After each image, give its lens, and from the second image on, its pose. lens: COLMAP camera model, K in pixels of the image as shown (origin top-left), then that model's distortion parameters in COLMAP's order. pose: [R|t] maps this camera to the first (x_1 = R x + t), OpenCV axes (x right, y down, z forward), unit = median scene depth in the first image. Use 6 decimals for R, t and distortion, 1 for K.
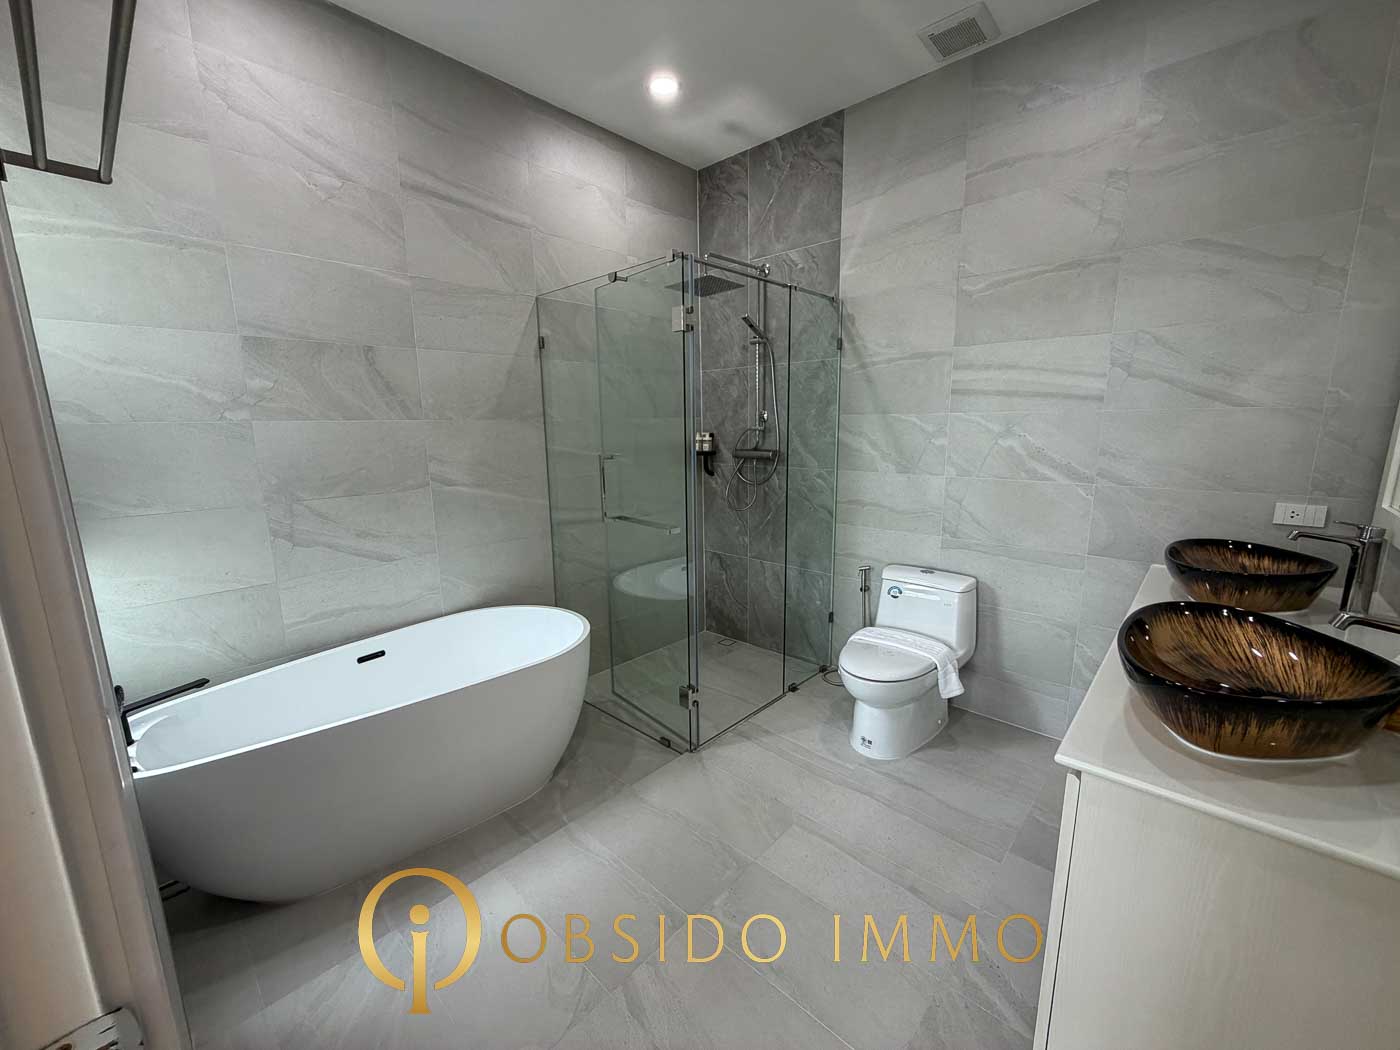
lens RADIAL K [[557.6, 0, 698.5], [0, 557.6, 523.3], [0, 0, 1]] dist [-0.000337, 0.000352]
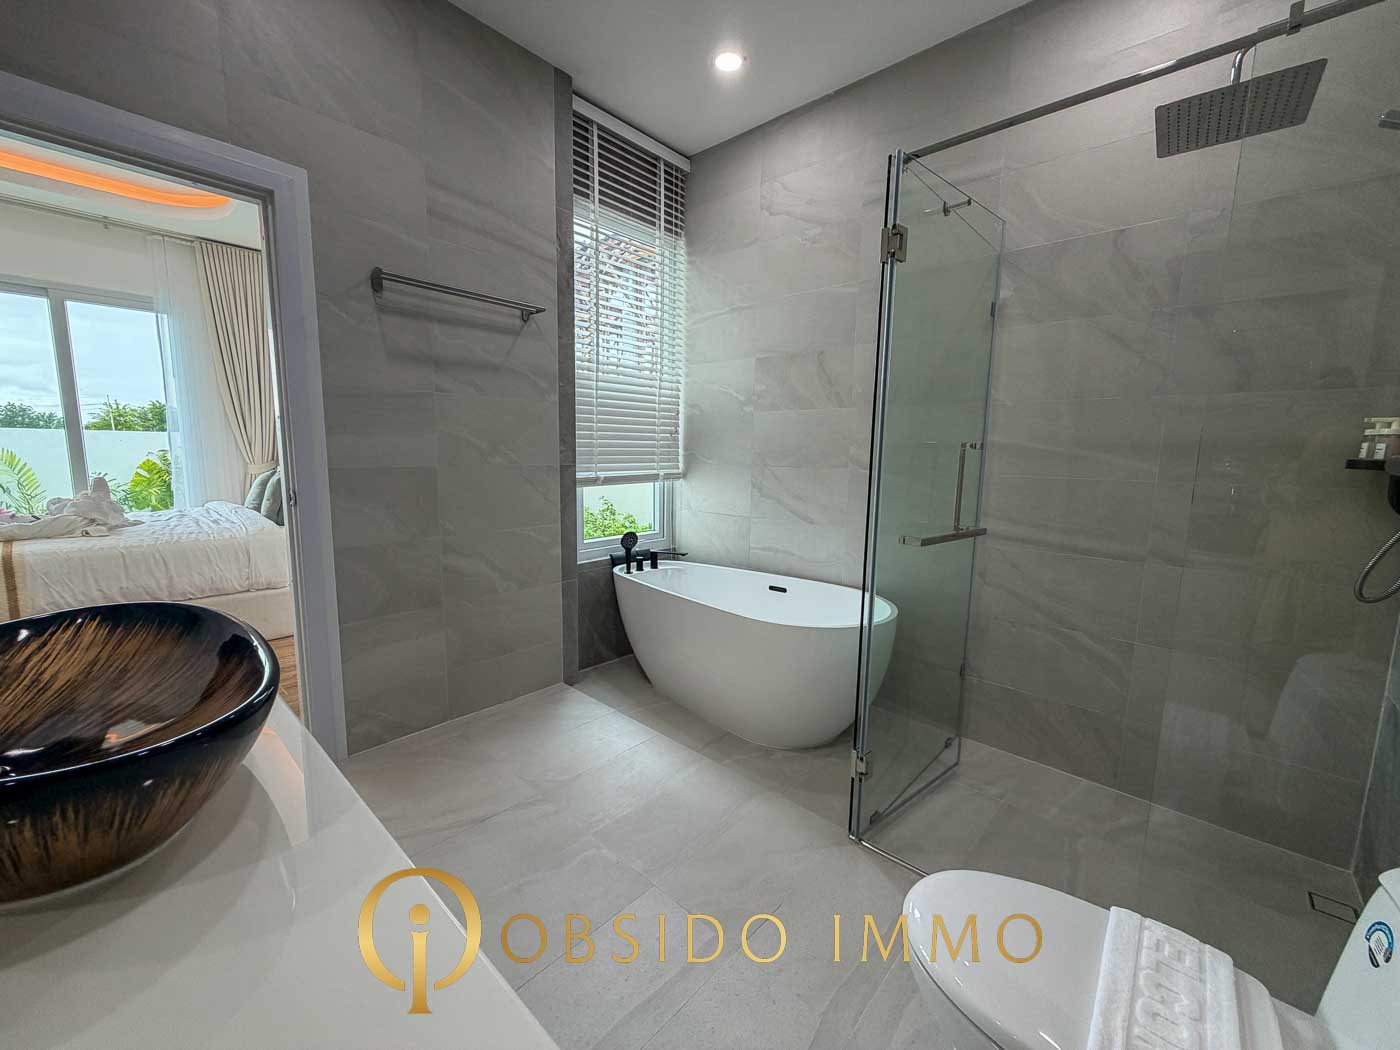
lens RADIAL K [[557.6, 0, 696.1], [0, 557.6, 523.6], [0, 0, 1]] dist [-0.000337, 0.000352]
pose [[0.007646, 0.140742, -0.990017, 0.717212], [-0.198975, 0.970462, 0.136425, -0.053324], [0.979975, 0.195946, 0.035425, 0.759523]]
